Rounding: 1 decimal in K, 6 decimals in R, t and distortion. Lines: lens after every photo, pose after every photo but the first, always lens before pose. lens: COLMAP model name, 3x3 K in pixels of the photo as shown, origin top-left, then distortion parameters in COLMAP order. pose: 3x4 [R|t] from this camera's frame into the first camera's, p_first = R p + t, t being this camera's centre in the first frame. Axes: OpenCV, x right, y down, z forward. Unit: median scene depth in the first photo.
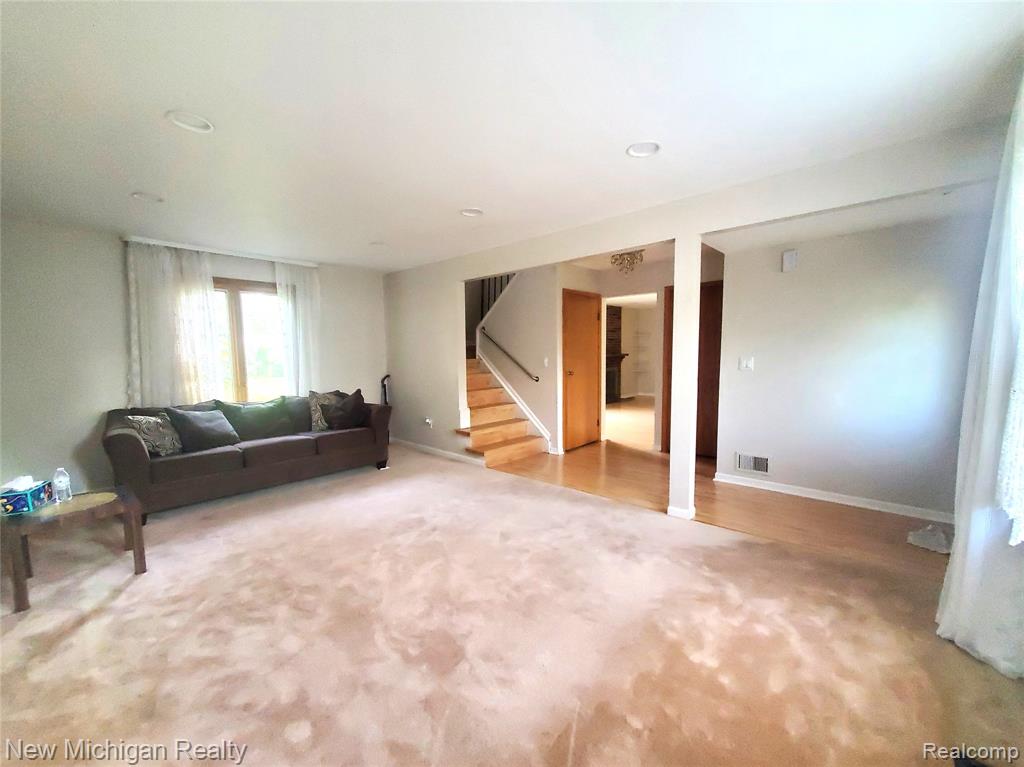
lens RADIAL K [[407.6, 0, 510.6], [0, 407.6, 391.9], [0, 0, 1]] dist [0.000176, -0.000071]
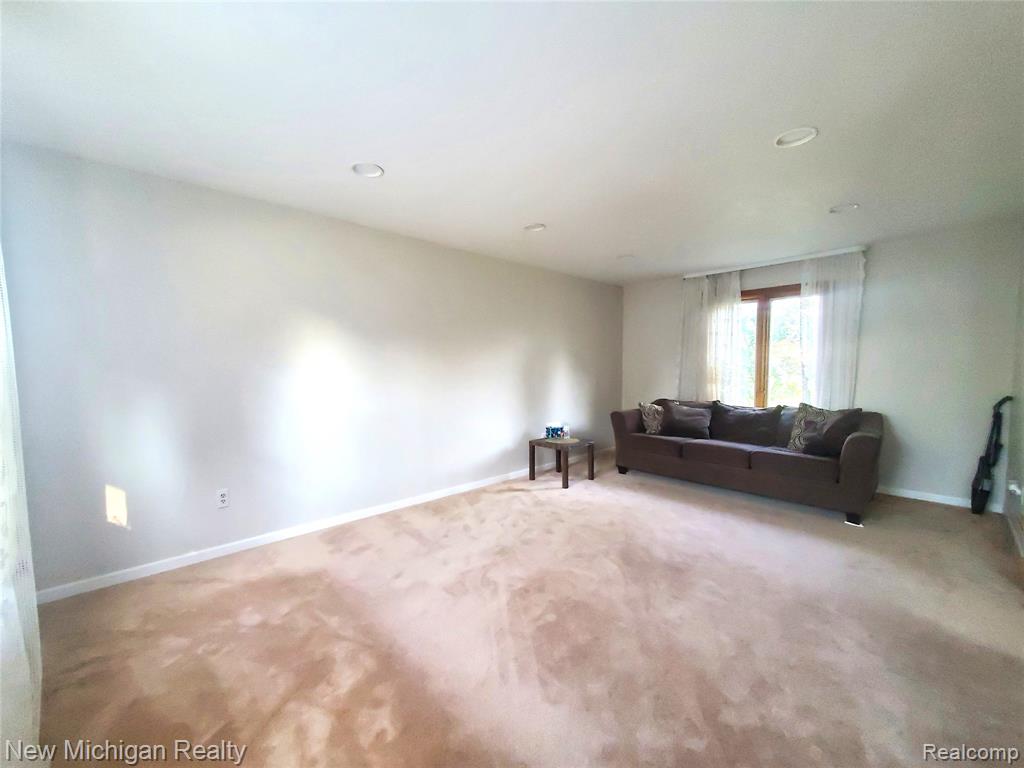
lens RADIAL K [[407.6, 0, 510.6], [0, 407.6, 392.4], [0, 0, 1]] dist [0.000176, -0.000071]
pose [[-0.068936, 0.090863, -0.993475, 0.499929], [-0.084094, 0.991770, 0.096542, -0.068860], [0.994070, 0.090201, -0.060727, 0.517858]]
